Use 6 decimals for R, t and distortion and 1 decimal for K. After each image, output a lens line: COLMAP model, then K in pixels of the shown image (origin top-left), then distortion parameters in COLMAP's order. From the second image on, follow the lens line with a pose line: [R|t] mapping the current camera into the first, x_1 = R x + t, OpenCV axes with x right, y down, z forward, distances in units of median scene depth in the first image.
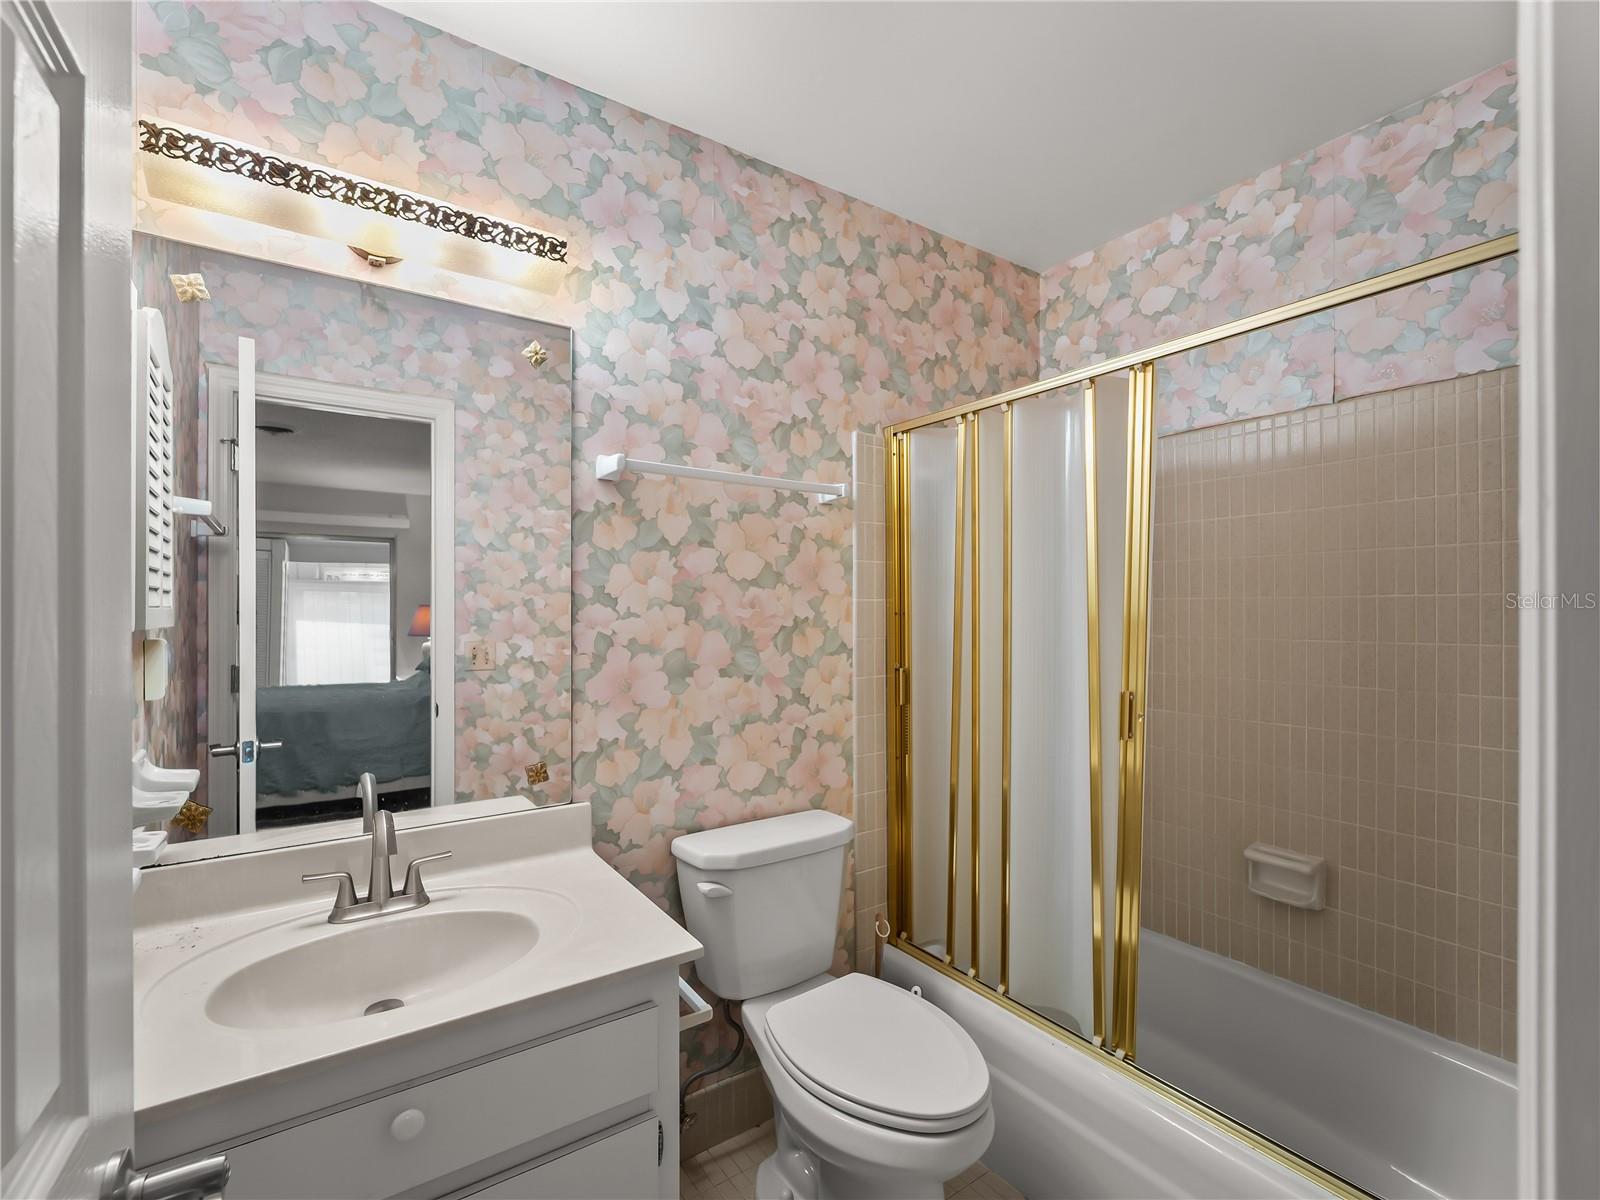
lens RADIAL K [[727.9, 0, 801.4], [0, 727.9, 606.8], [0, 0, 1]] dist [0.000142, -0.000419]
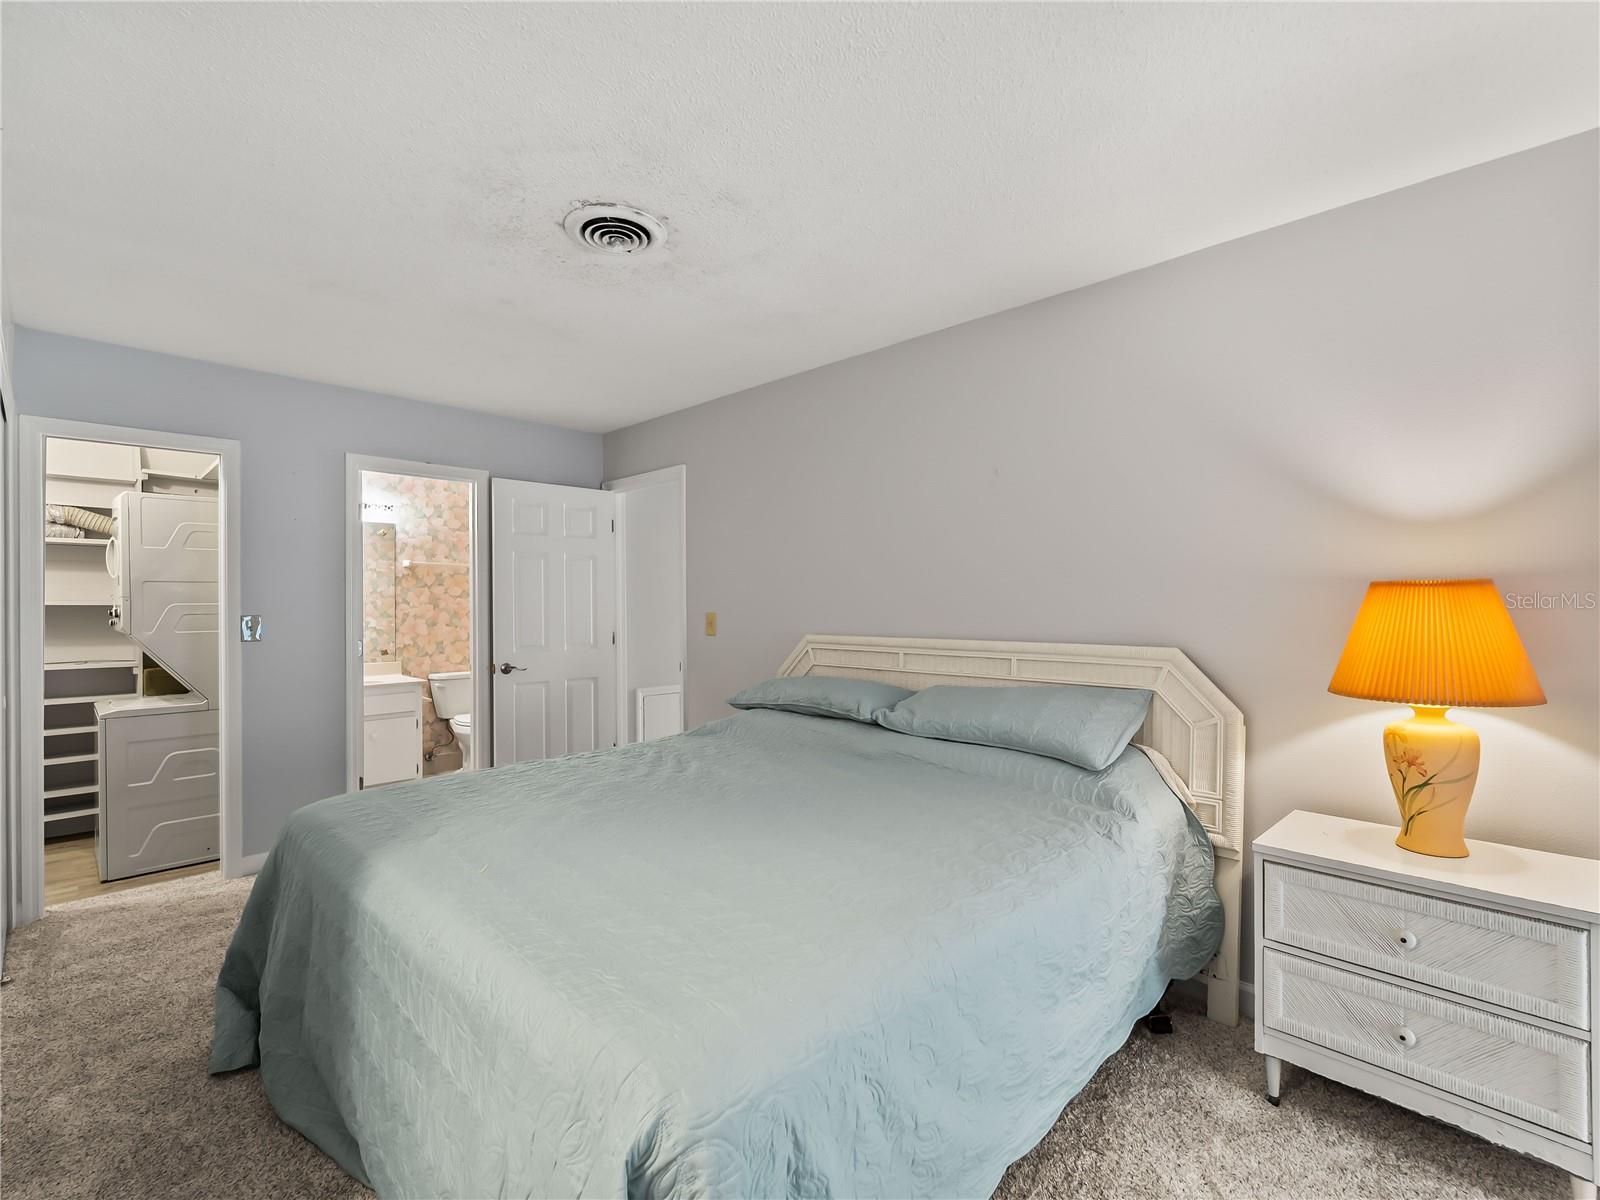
lens RADIAL K [[727.9, 0, 801.4], [0, 727.9, 606.8], [0, 0, 1]] dist [0.000142, -0.000419]
pose [[0.979630, -0.002298, 0.200797, 0.813842], [0.000933, 0.999976, 0.006895, -0.010837], [-0.200808, -0.006567, 0.979609, -2.562607]]
